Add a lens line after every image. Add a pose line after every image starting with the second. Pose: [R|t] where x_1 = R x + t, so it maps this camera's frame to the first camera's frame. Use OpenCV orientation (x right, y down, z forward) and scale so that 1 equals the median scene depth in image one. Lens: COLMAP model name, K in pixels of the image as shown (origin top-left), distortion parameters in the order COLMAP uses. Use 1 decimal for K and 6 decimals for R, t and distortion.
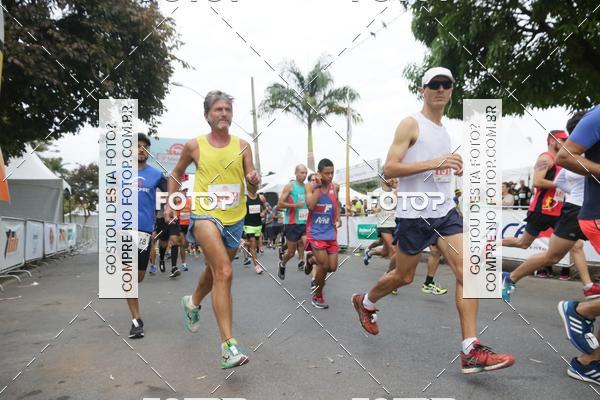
lens RADIAL K [[405.8, 0, 303.9], [0, 405.8, 197.4], [0, 0, 1]] dist [-0.006420, 0.006813]
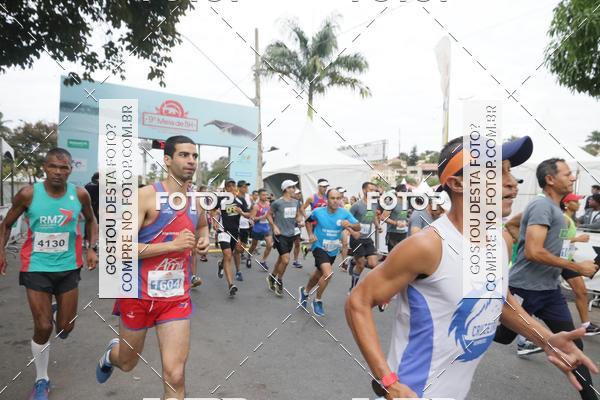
lens RADIAL K [[393.8, 0, 301.8], [0, 393.8, 197.2], [0, 0, 1]] dist [-0.004157, -0.001575]
pose [[0.991835, 0.053126, 0.115935, -0.226767], [-0.059920, 0.996635, 0.055926, -0.018707], [-0.112574, -0.062416, 0.991681, 0.383496]]
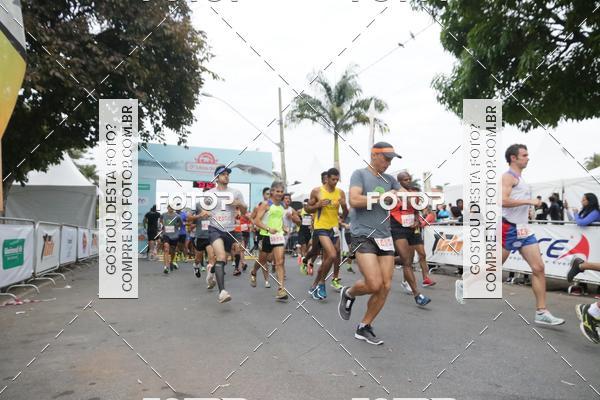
lens RADIAL K [[405.8, 0, 303.9], [0, 405.8, 197.4], [0, 0, 1]] dist [-0.006420, 0.006813]
pose [[0.997940, 0.014976, -0.062374, -0.000082], [-0.016414, 0.999610, -0.022602, -0.001275], [0.062011, 0.023580, 0.997797, -0.002380]]
